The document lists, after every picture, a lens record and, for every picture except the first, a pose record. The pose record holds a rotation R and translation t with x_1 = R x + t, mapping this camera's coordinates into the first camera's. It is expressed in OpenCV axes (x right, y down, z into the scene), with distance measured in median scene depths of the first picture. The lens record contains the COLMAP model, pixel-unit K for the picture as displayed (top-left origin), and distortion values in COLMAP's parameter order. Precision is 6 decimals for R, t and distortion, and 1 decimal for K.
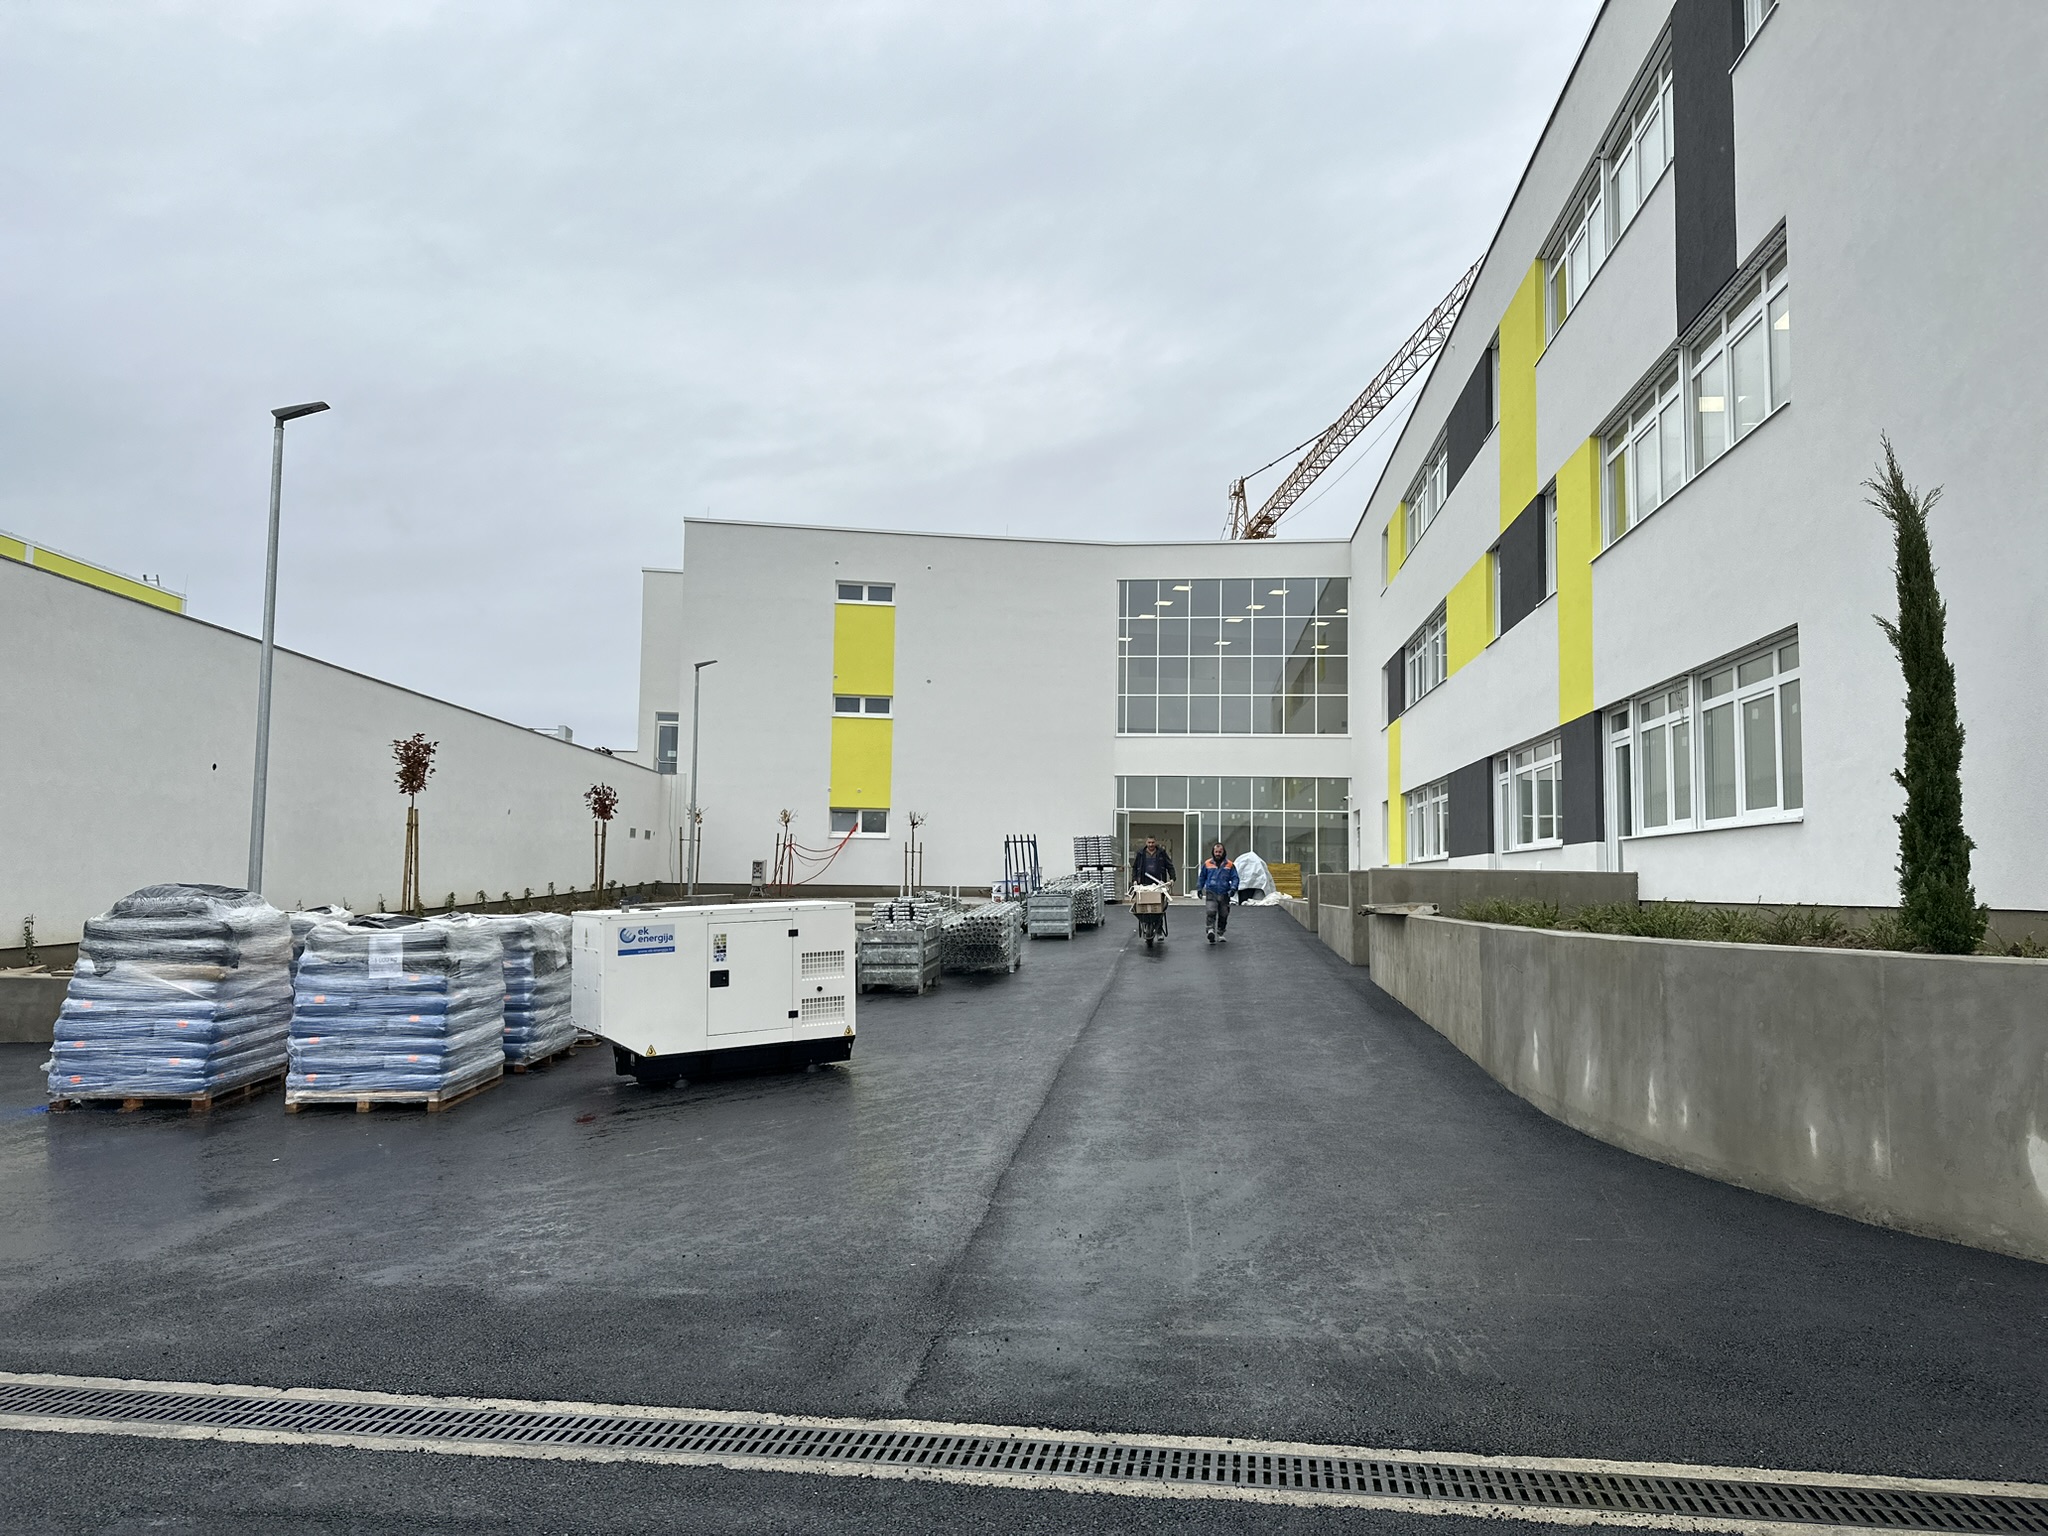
lens RADIAL K [[1415.9, 0, 1025.8], [0, 1415.9, 713.9], [0, 0, 1]] dist [0.110927, -0.143834]
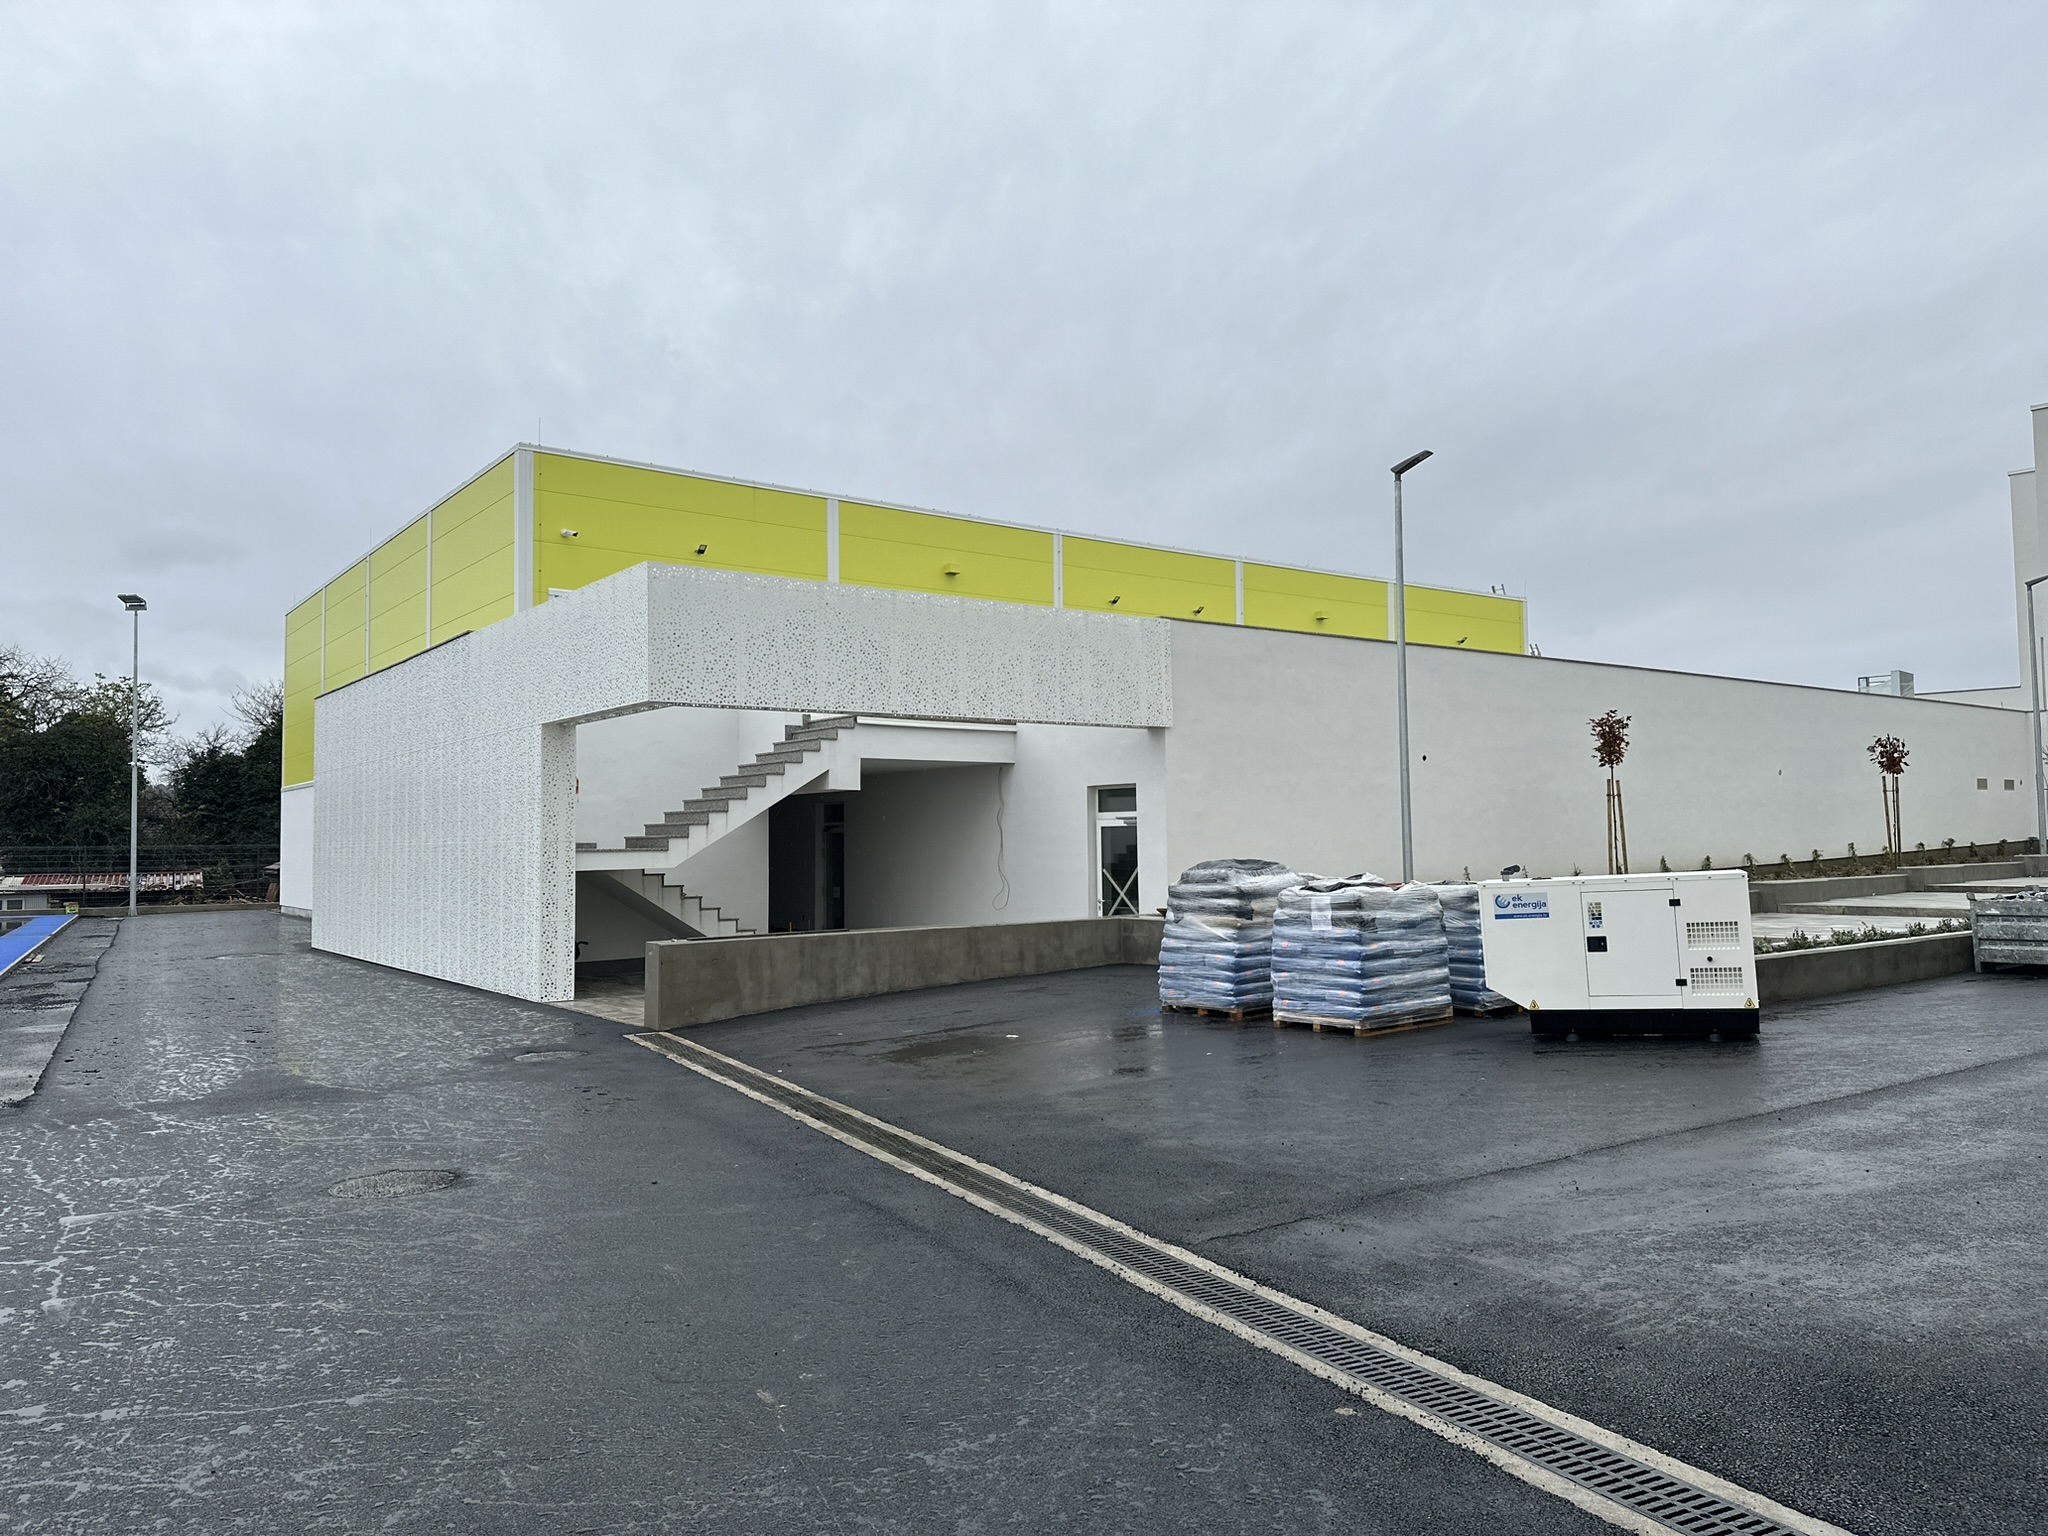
lens RADIAL K [[1415.9, 0, 1025.8], [0, 1415.9, 713.9], [0, 0, 1]] dist [0.110927, -0.143834]
pose [[0.578586, -0.096935, -0.809841, 0.462604], [0.119704, 0.992253, -0.033248, -0.000429], [0.806790, -0.077704, 0.585707, 0.043161]]
